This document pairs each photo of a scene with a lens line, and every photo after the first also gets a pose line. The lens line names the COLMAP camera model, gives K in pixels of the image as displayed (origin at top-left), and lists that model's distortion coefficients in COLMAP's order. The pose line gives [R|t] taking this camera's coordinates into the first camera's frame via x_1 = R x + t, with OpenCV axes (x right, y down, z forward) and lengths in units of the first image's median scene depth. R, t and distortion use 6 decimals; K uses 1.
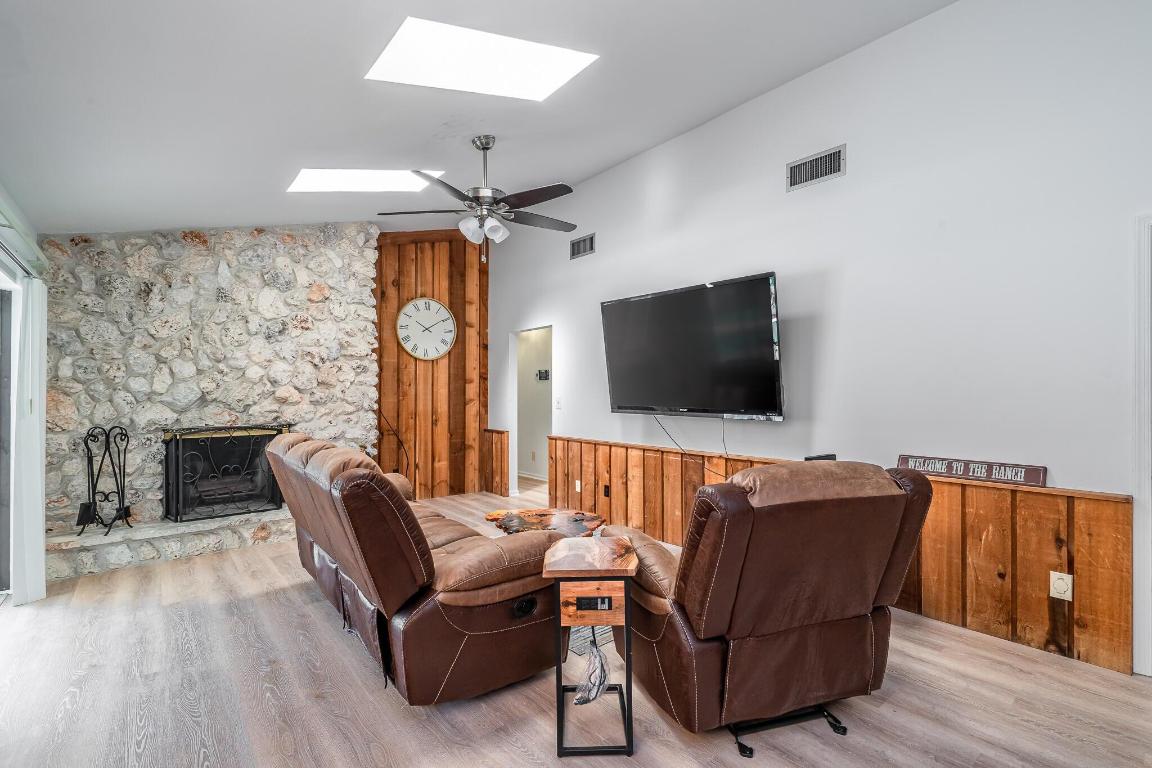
lens RADIAL K [[529.1, 0, 572.0], [0, 529.1, 387.9], [0, 0, 1]] dist [0.001085, 0.000467]
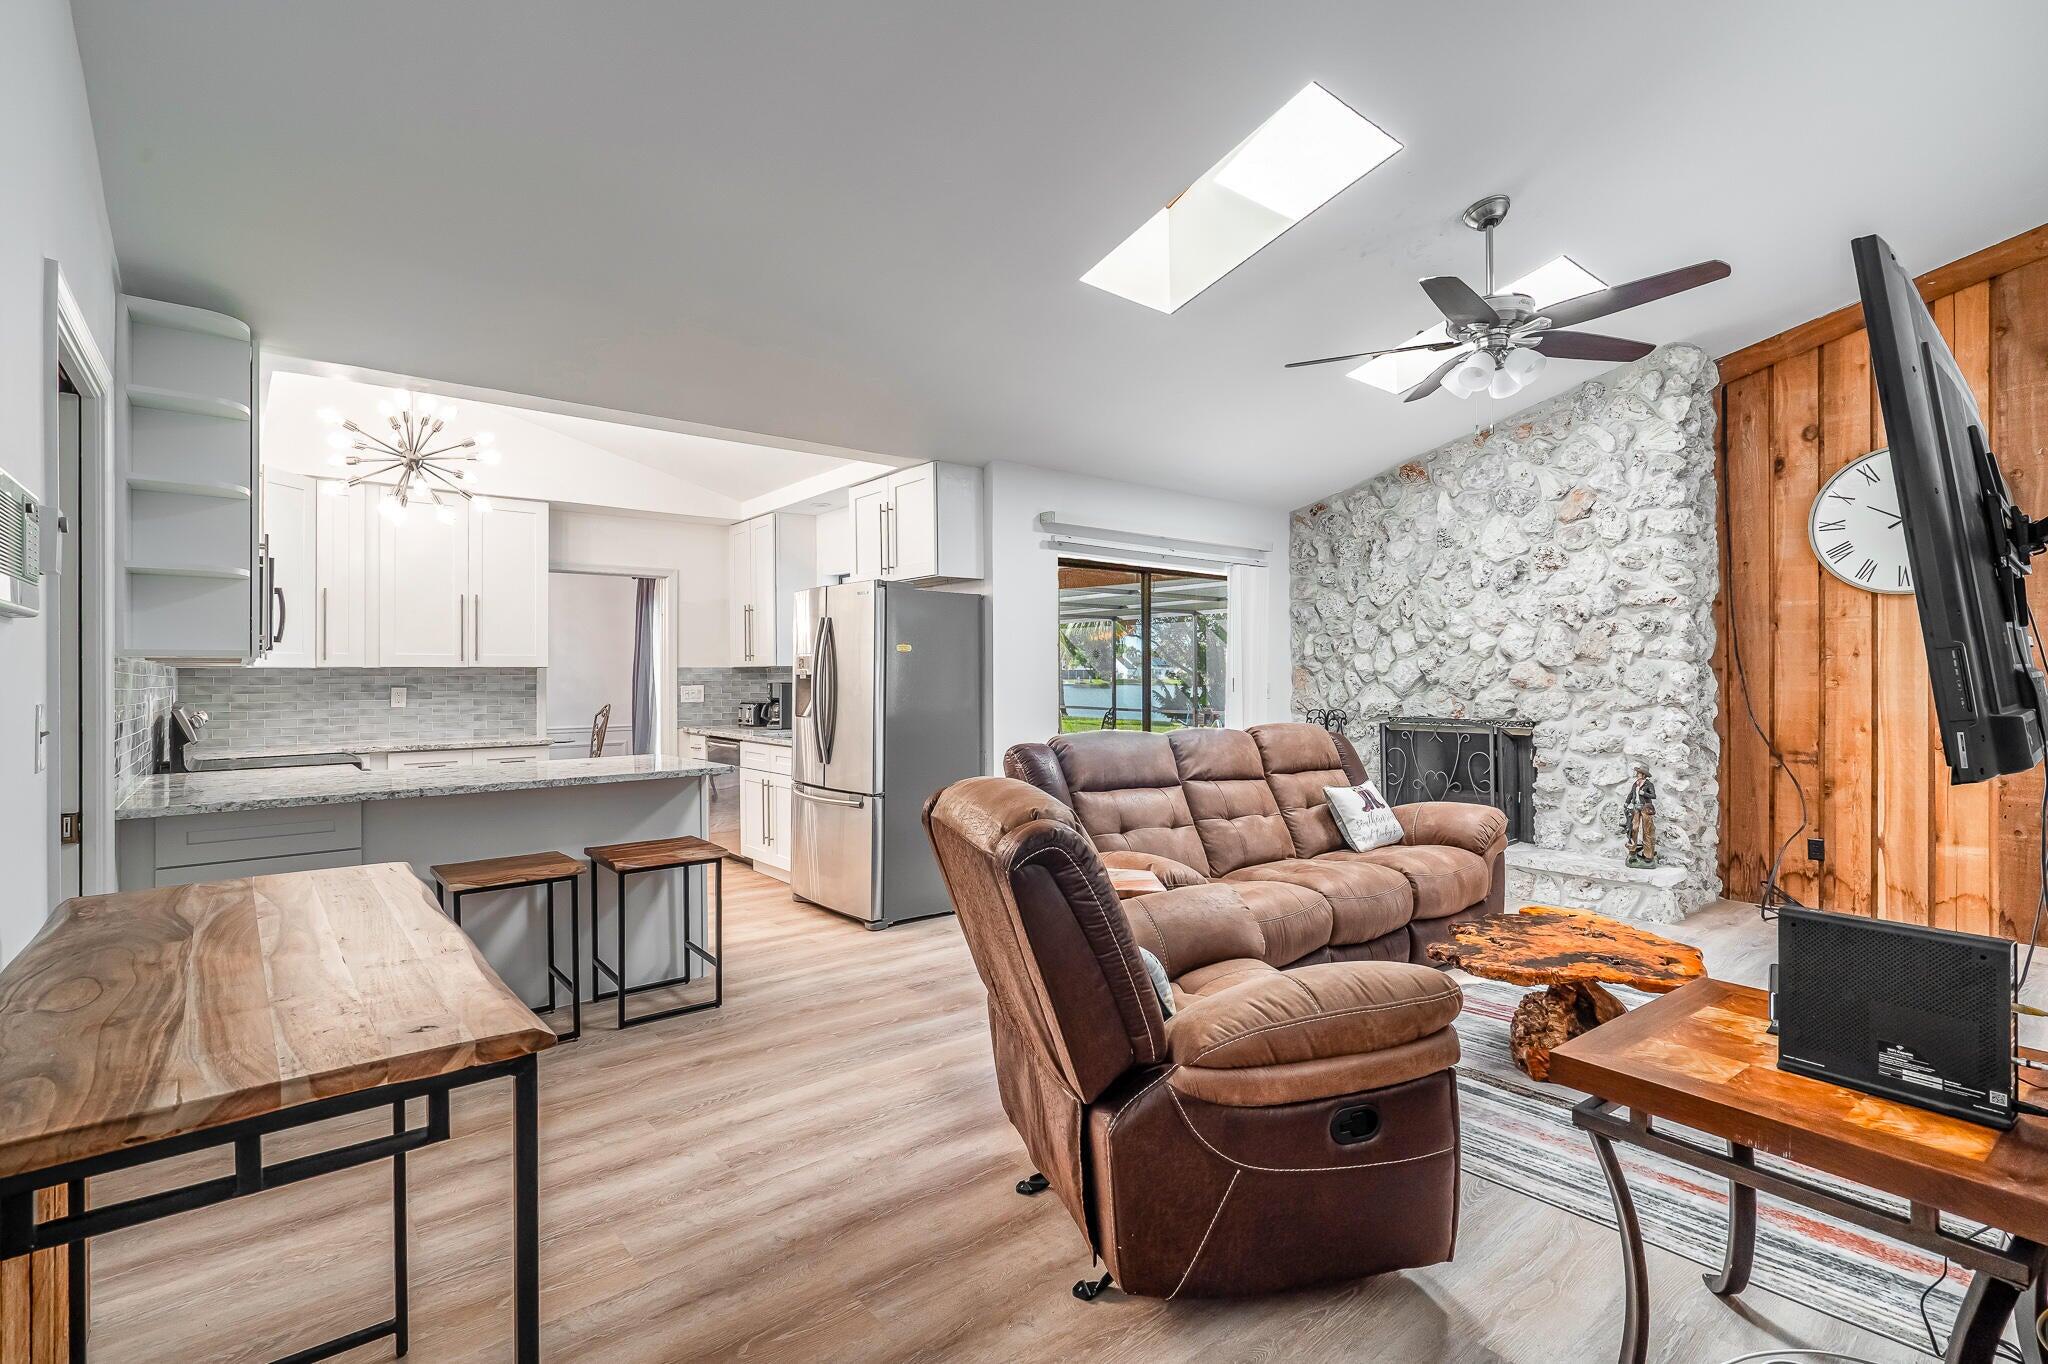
lens RADIAL K [[940.6, 0, 1018.5], [0, 940.6, 676.1], [0, 0, 1]] dist [0.001085, 0.000467]
pose [[0.003296, 0.002893, -0.999990, 0.611963], [0.006822, 0.999972, 0.002915, 0.006649], [0.999971, -0.006831, 0.003276, 0.389727]]
